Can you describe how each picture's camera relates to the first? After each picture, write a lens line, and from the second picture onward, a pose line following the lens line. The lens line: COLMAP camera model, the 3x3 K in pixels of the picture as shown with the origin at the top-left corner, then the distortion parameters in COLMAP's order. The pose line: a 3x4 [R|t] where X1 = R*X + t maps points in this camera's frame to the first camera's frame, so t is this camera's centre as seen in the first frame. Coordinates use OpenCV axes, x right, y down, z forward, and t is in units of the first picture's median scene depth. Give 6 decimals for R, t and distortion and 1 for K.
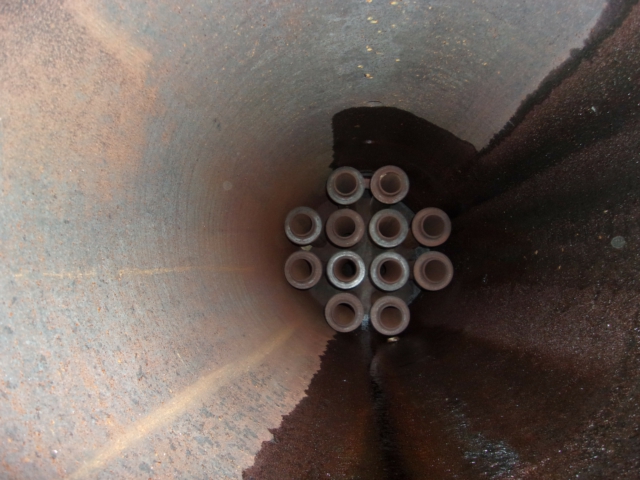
lens RADIAL K [[496.6, 0, 320.5], [0, 496.6, 240.8], [0, 0, 1]] dist [0.017568, -0.033048]
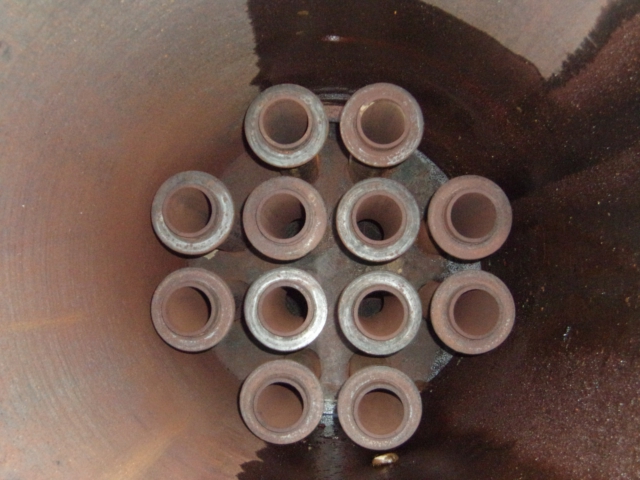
lens RADIAL K [[1206.1, 0, 319.3], [0, 1206.1, 239.3], [0, 0, 1]] dist [-0.021602, 0.000000]
pose [[0.998712, 0.002850, 0.050667, 0.025350], [-0.004228, 0.999623, 0.027112, -0.037686], [-0.050571, -0.027291, 0.998348, -0.119726]]
